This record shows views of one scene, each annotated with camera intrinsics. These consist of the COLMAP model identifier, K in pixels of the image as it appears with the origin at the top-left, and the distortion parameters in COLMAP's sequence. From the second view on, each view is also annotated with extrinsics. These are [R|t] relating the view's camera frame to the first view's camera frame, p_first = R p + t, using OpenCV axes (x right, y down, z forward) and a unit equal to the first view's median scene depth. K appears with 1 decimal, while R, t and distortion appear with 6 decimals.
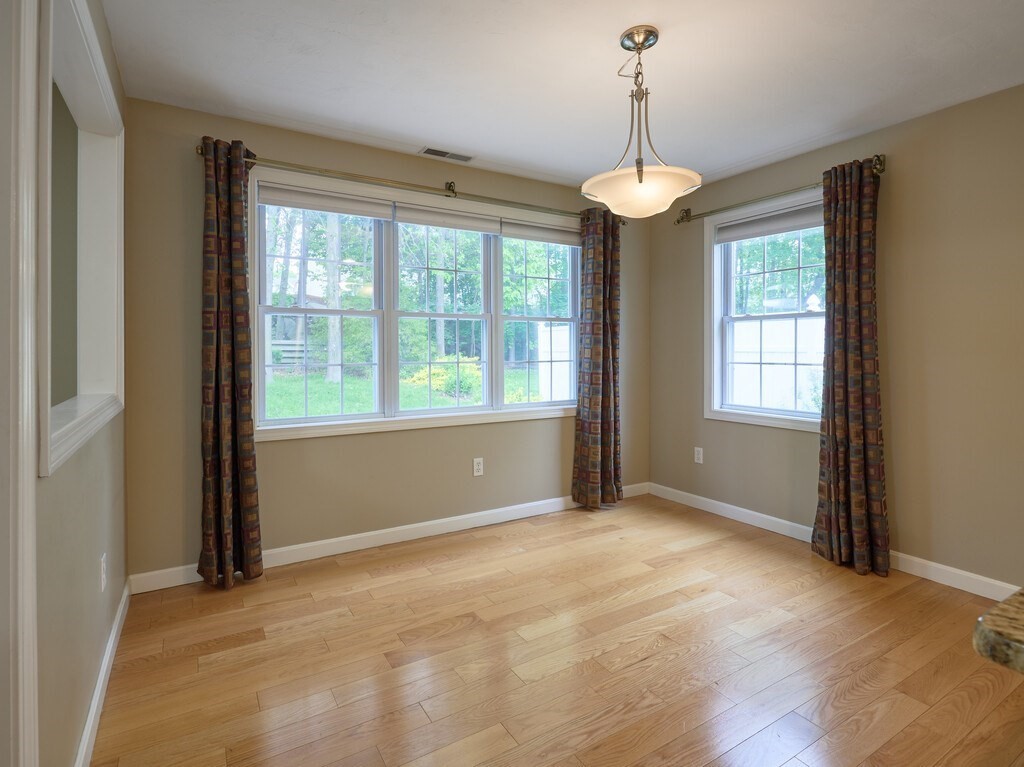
lens RADIAL K [[523.2, 0, 507.6], [0, 523.2, 346.0], [0, 0, 1]] dist [0.001649, 0.000515]
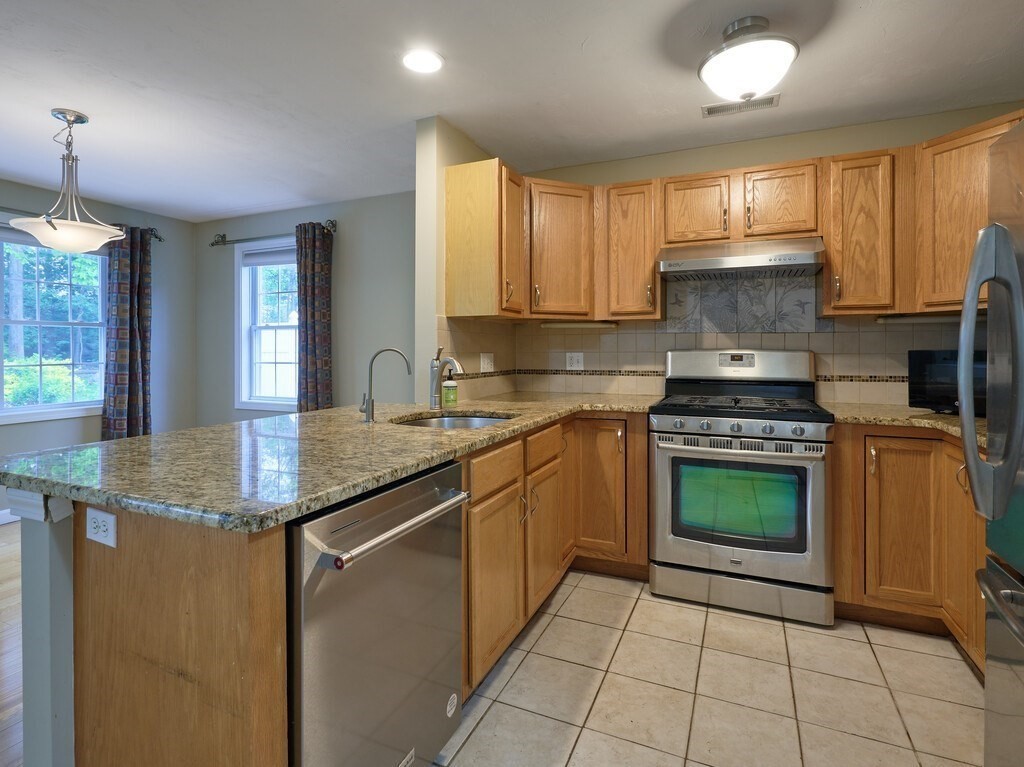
lens RADIAL K [[516.8, 0, 518.2], [0, 516.8, 345.3], [0, 0, 1]] dist [-0.001148, -0.000480]
pose [[0.819317, 0.001296, 0.573340, 0.229841], [-0.002174, 0.999997, 0.000846, -0.011610], [-0.573337, -0.001939, 0.819317, -0.367514]]
